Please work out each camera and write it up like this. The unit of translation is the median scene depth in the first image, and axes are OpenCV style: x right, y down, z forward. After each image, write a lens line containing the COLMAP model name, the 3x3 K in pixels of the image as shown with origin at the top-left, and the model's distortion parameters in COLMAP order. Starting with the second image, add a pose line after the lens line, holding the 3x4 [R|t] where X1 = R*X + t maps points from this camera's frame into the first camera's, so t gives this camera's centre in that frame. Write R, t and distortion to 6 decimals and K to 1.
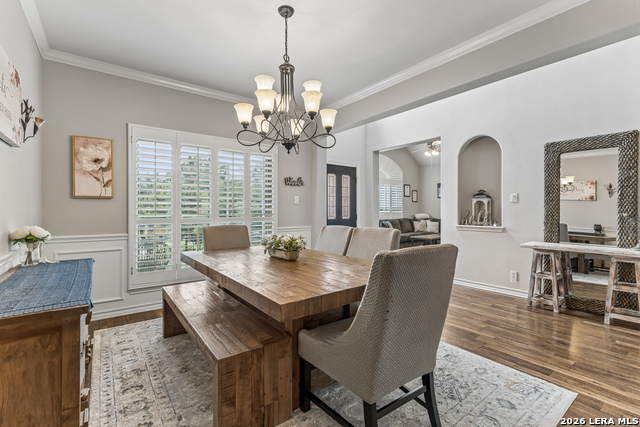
lens RADIAL K [[291.8, 0, 321.4], [0, 291.8, 211.2], [0, 0, 1]] dist [0.001616, 0.000070]
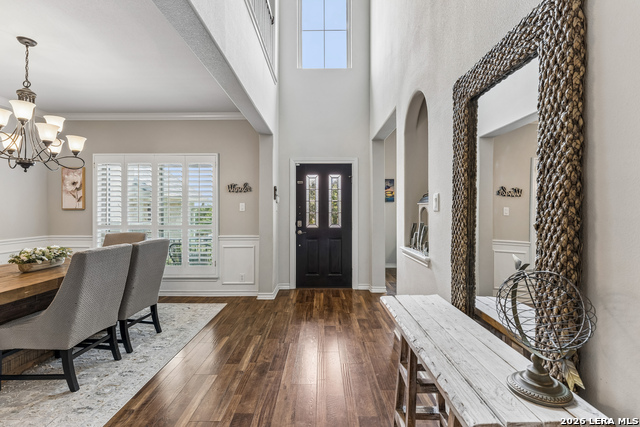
lens RADIAL K [[288.8, 0, 319.5], [0, 288.8, 212.3], [0, 0, 1]] dist [0.001279, -0.000250]
pose [[0.792782, 0.004615, -0.609488, 1.011749], [-0.000852, 0.999979, 0.006464, -0.041967], [0.609505, -0.004606, 0.792769, 0.603108]]
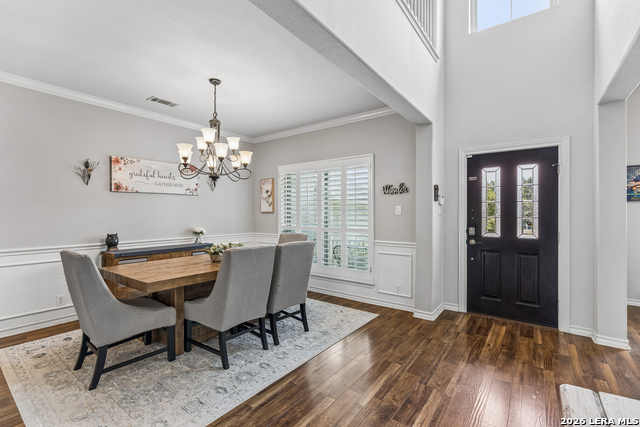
lens RADIAL K [[288.8, 0, 319.5], [0, 288.8, 212.3], [0, 0, 1]] dist [0.001279, -0.000250]
pose [[0.280512, -0.000743, -0.959850, 0.976126], [-0.004348, 0.999988, -0.002044, -0.044288], [0.959841, 0.004747, 0.280505, 0.799727]]
